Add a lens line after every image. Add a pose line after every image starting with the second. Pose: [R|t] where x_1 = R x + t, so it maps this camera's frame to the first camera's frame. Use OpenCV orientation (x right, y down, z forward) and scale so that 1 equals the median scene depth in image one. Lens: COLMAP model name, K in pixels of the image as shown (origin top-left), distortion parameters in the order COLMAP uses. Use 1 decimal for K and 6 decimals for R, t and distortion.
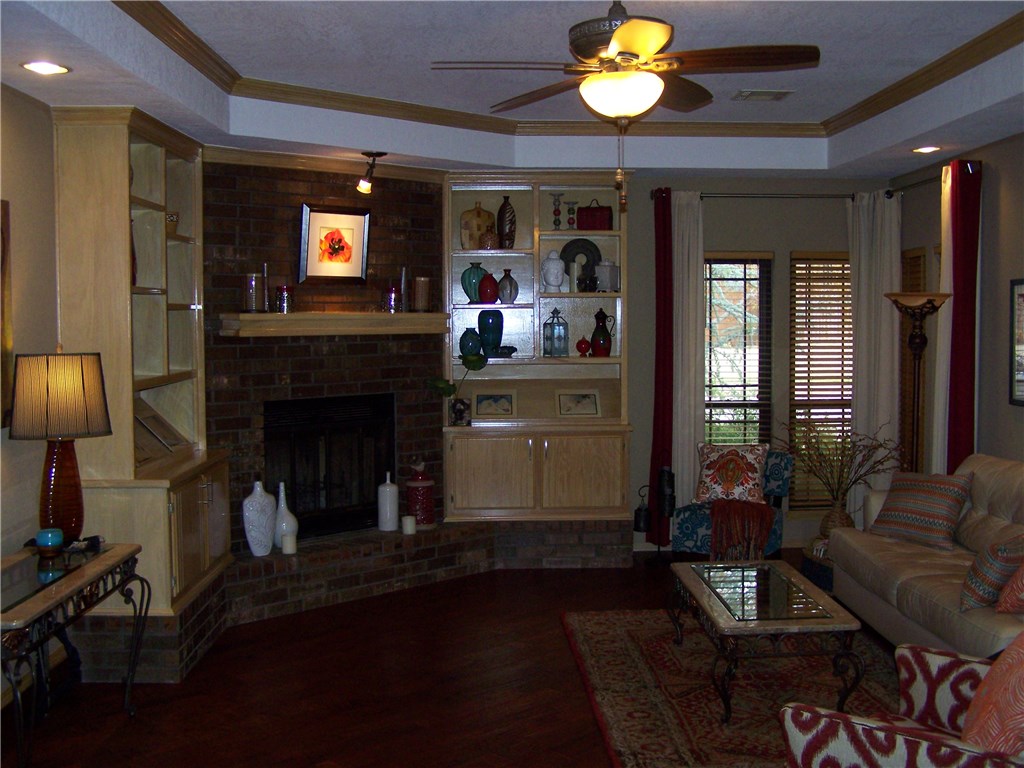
lens RADIAL K [[1175.9, 0, 510.7], [0, 1175.9, 382.9], [0, 0, 1]] dist [-0.079644, 0.000000]
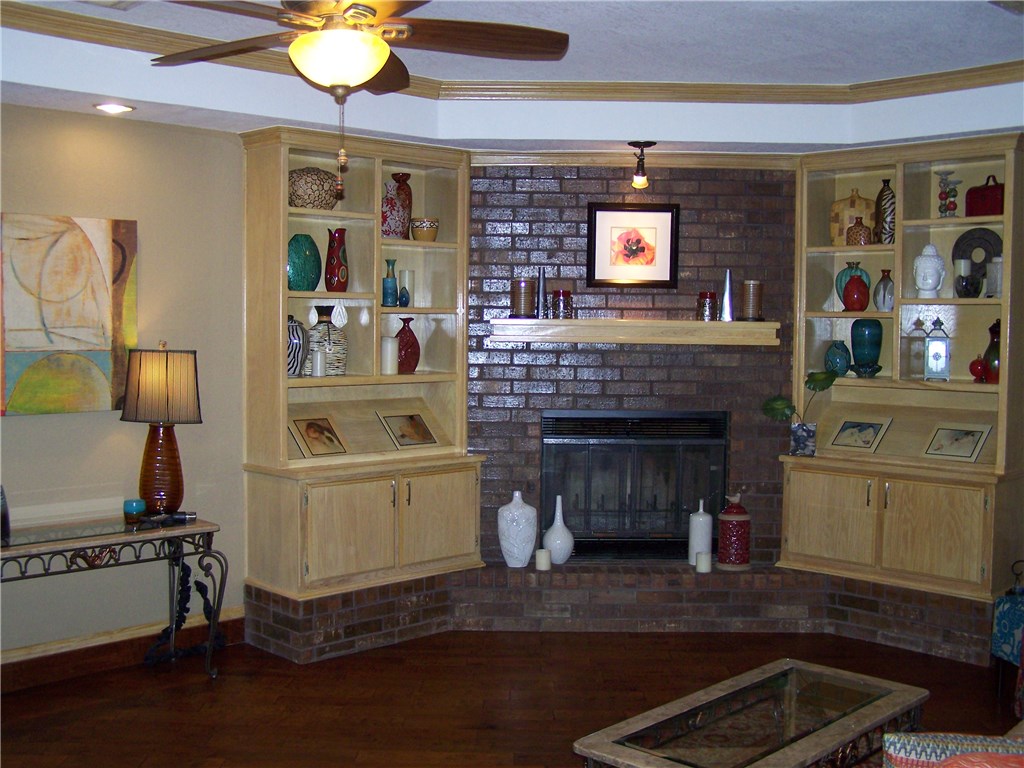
lens RADIAL K [[1175.9, 0, 511.0], [0, 1175.9, 384.4], [0, 0, 1]] dist [-0.079644, 0.000000]
pose [[0.696770, 0.049101, -0.715612, 0.425325], [-0.053507, 0.998433, 0.016408, -0.018050], [0.715296, 0.026858, 0.698306, 0.274177]]
